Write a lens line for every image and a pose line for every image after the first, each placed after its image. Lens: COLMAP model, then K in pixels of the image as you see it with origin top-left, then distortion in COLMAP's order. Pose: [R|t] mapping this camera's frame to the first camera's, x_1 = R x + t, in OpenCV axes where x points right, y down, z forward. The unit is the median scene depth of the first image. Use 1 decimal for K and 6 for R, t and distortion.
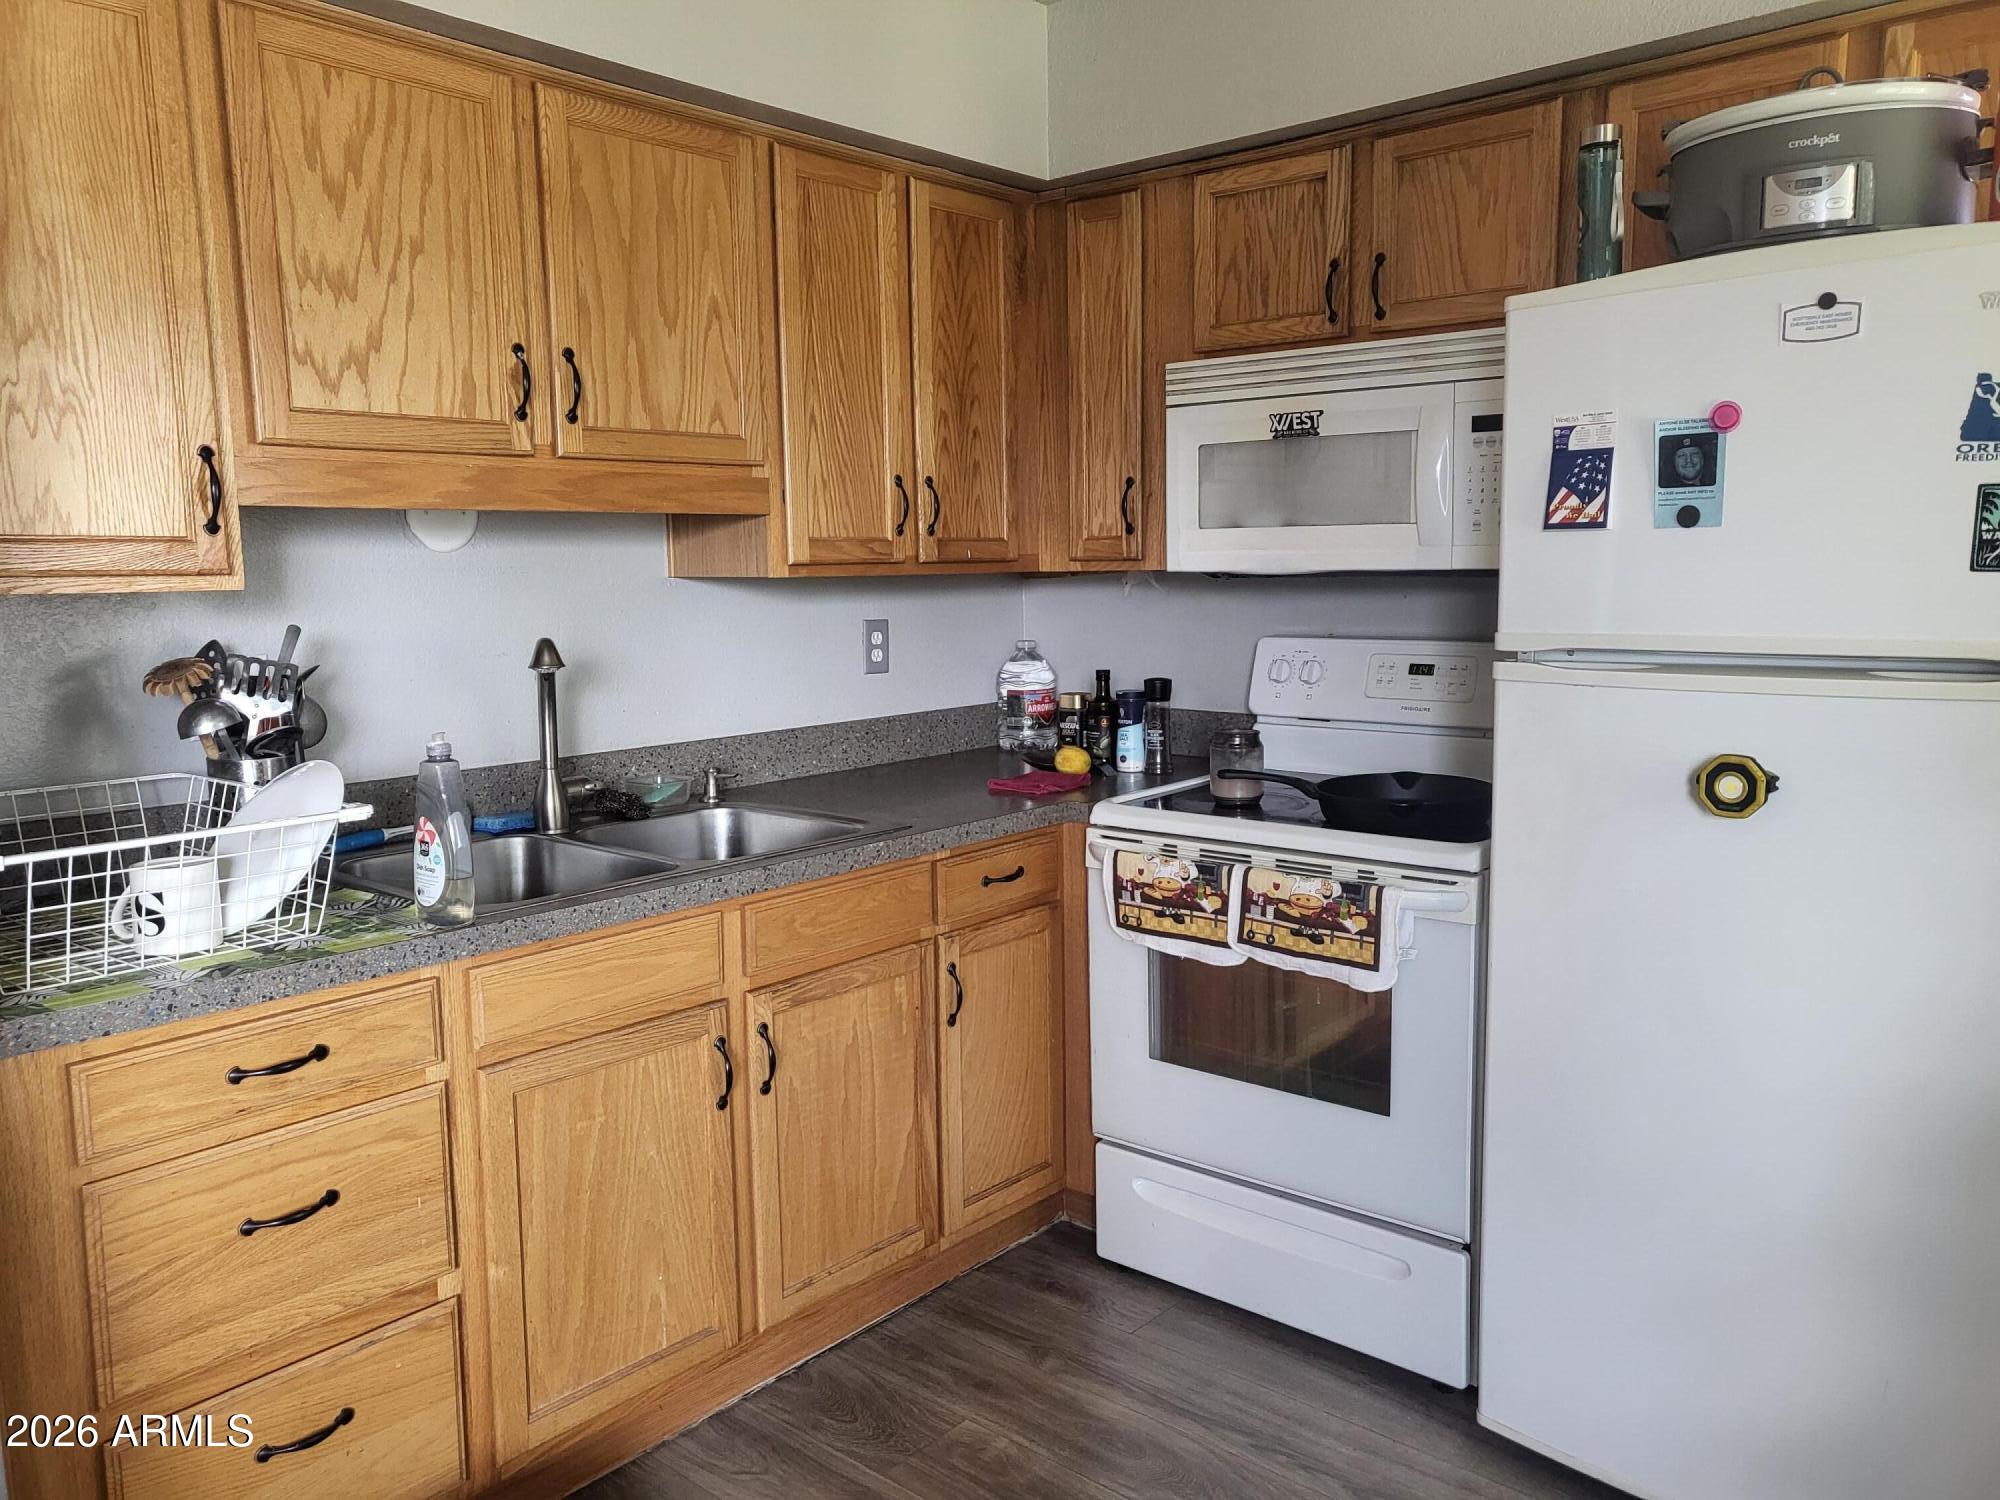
lens RADIAL K [[1554.8, 0, 997.9], [0, 1554.8, 756.6], [0, 0, 1]] dist [-0.005269, 0.072634]
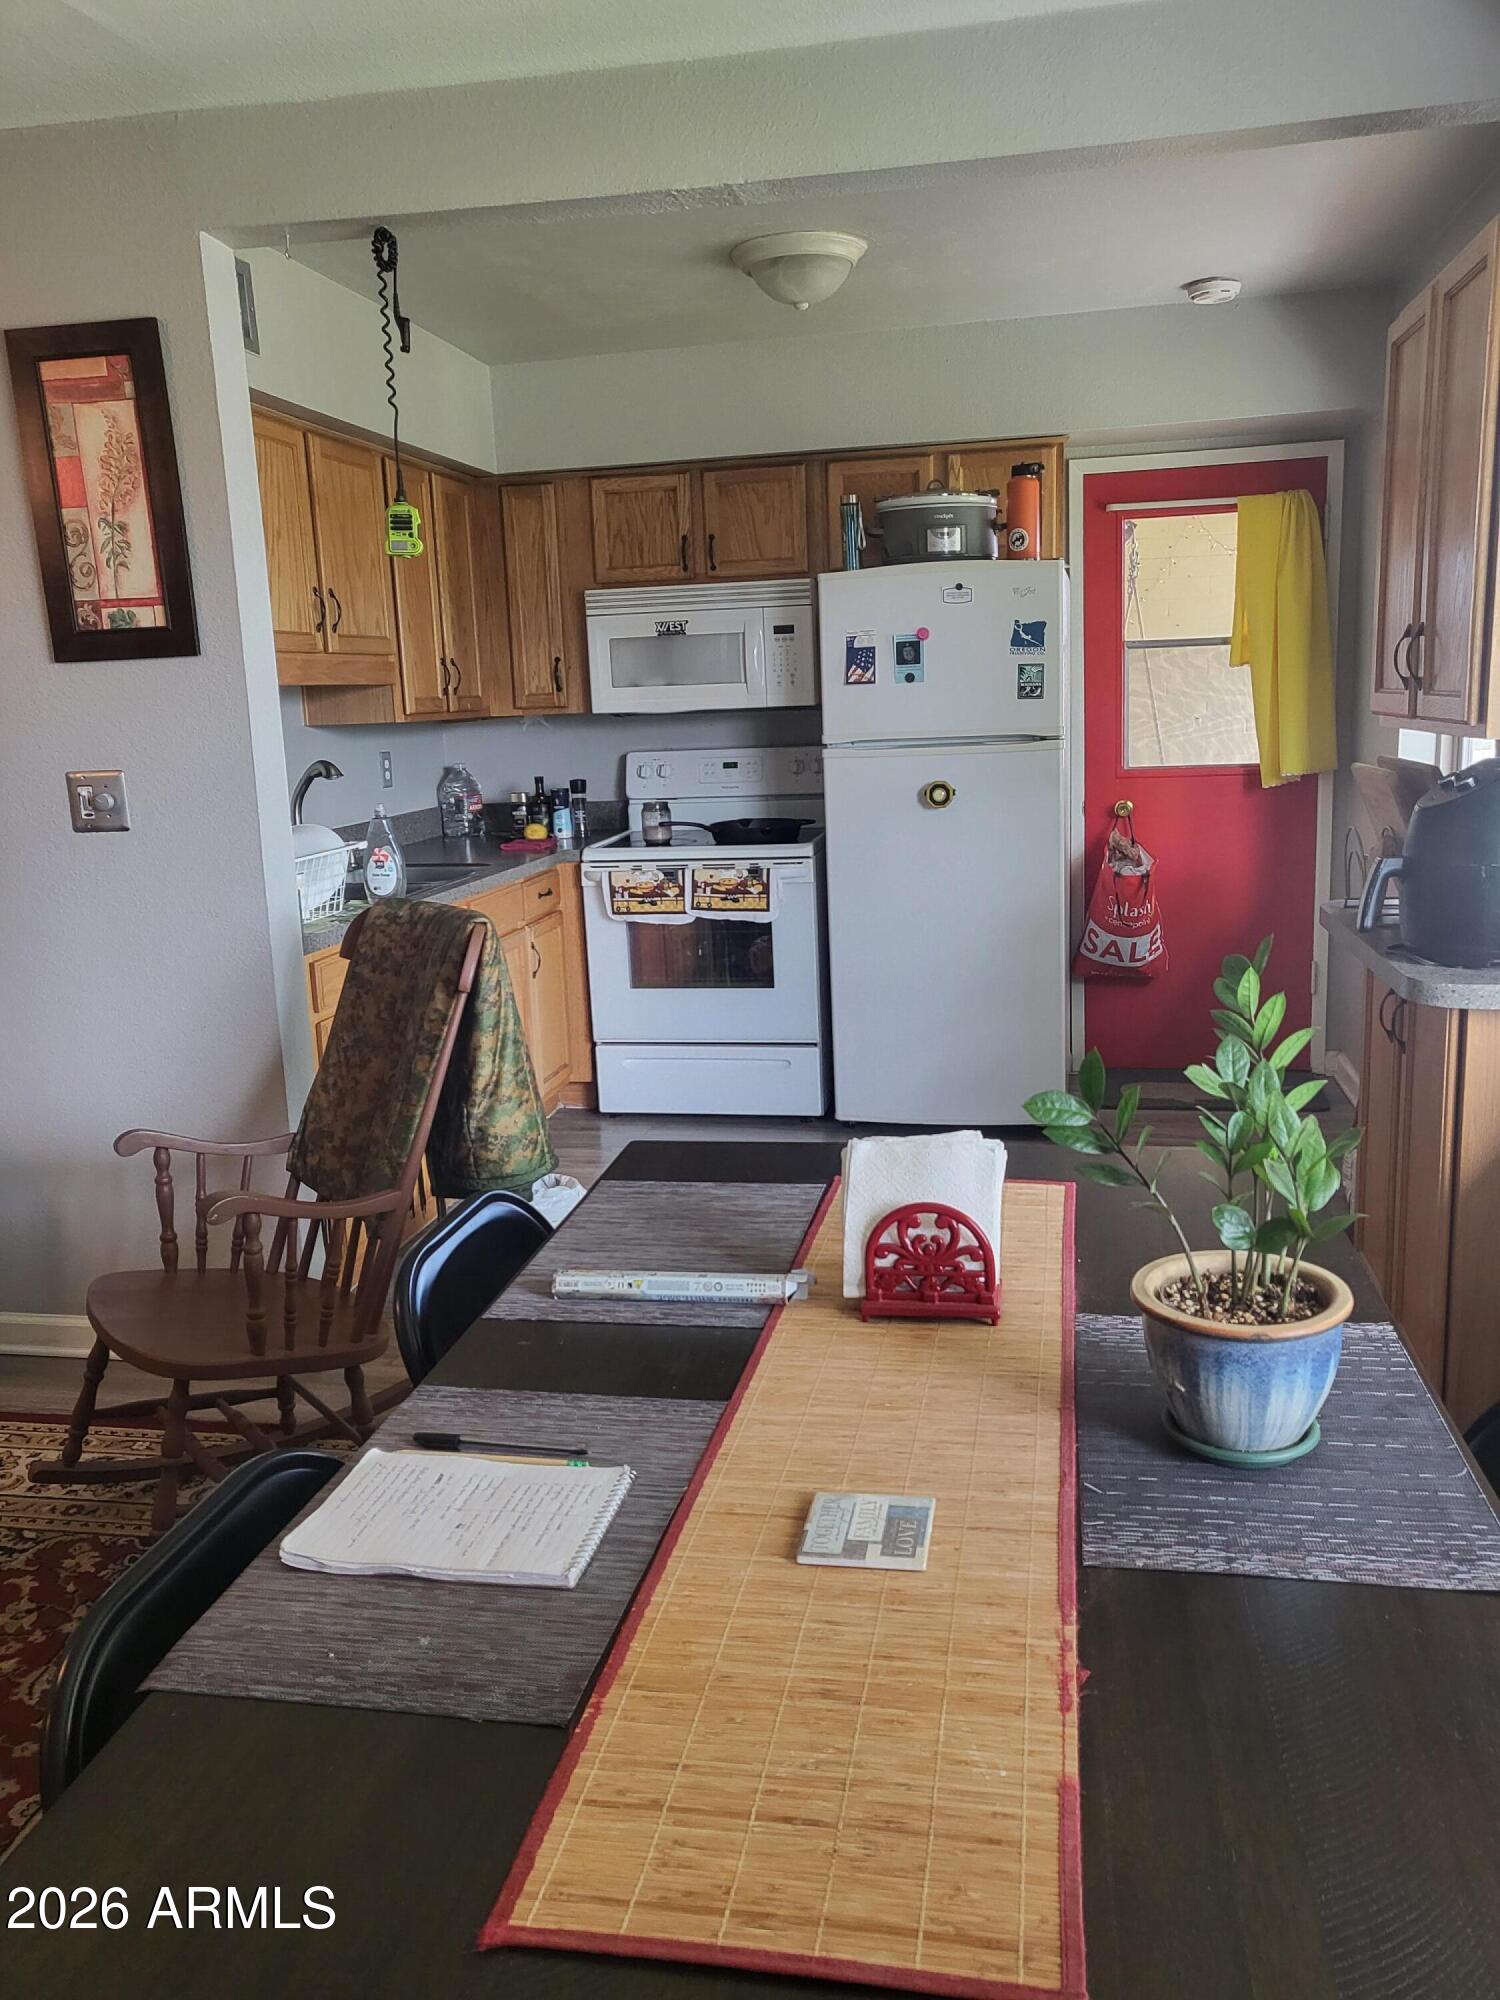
lens RADIAL K [[1554.8, 0, 757.8], [0, 1554.8, 1000.0], [0, 0, 1]] dist [-0.005269, 0.072634]
pose [[0.871817, -0.115602, 0.475995, -0.646768], [0.089508, 0.992988, 0.077220, 0.085656], [-0.481584, -0.024717, 0.876052, -0.650398]]
